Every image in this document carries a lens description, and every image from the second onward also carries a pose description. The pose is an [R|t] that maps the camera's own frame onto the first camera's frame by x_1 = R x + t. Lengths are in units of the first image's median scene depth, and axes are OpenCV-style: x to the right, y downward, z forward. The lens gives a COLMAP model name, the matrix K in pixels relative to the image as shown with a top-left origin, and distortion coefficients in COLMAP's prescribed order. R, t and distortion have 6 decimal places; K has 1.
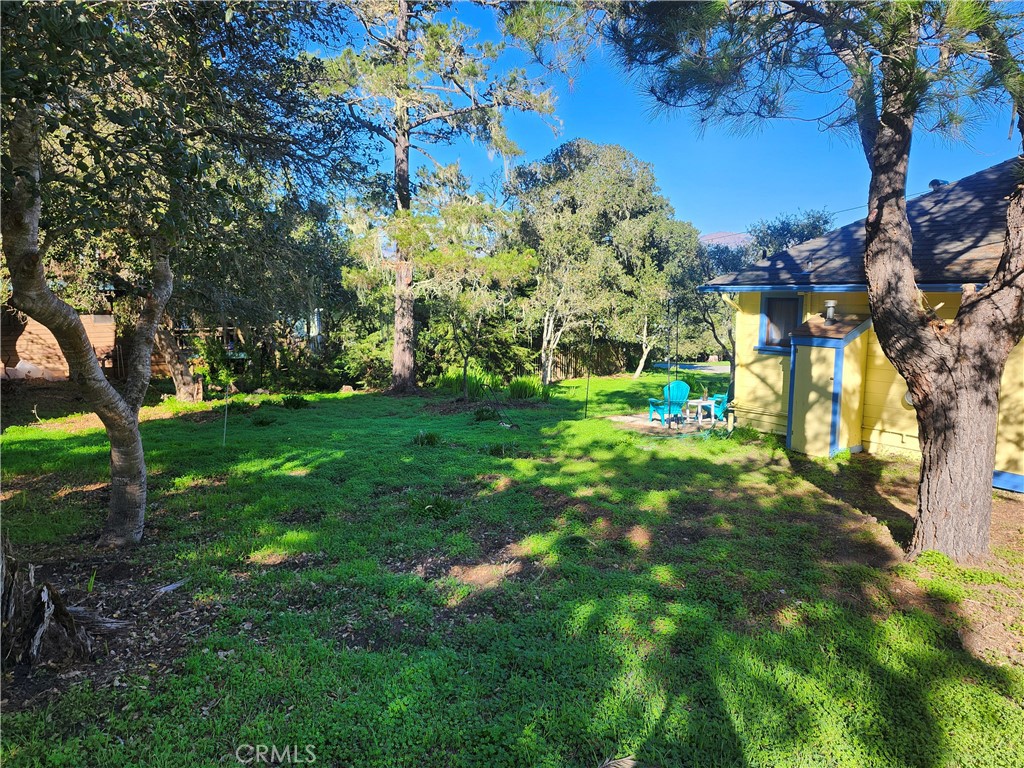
lens RADIAL K [[684.0, 0, 510.6], [0, 684.0, 378.5], [0, 0, 1]] dist [0.068523, -0.092066]
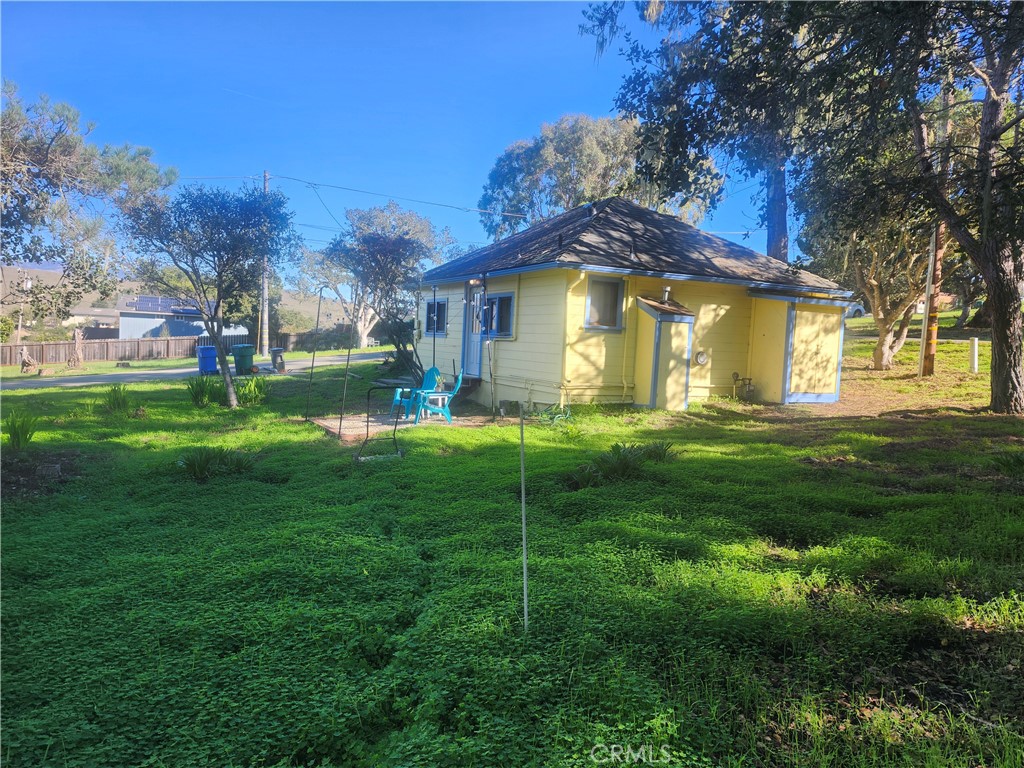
lens RADIAL K [[677.5, 0, 511.4], [0, 677.5, 396.8], [0, 0, 1]] dist [0.151867, -0.261824]
pose [[0.102913, -0.074640, 0.991886, -0.800912], [0.079825, 0.994584, 0.066561, -0.019247], [-0.991482, 0.072327, 0.108314, 1.147323]]
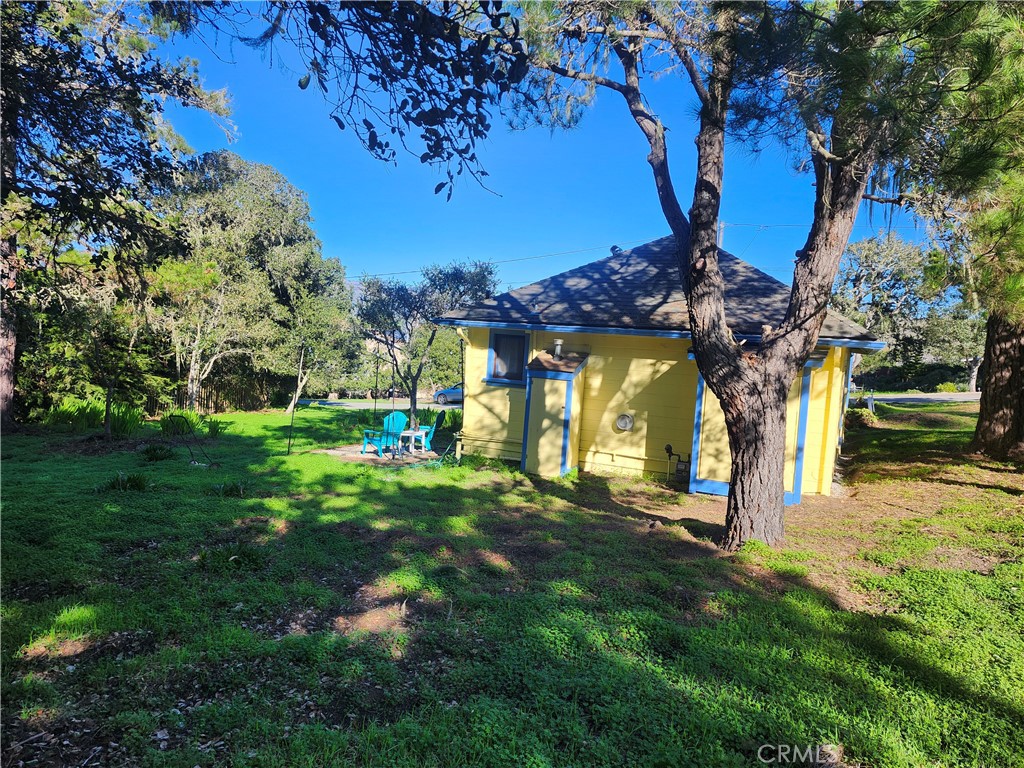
lens RADIAL K [[677.5, 0, 511.4], [0, 677.5, 396.8], [0, 0, 1]] dist [0.151867, -0.261824]
pose [[0.842494, 0.015535, 0.538481, -0.204286], [0.000543, 0.999559, -0.029686, 0.015634], [-0.538705, 0.025302, 0.842114, 0.097240]]
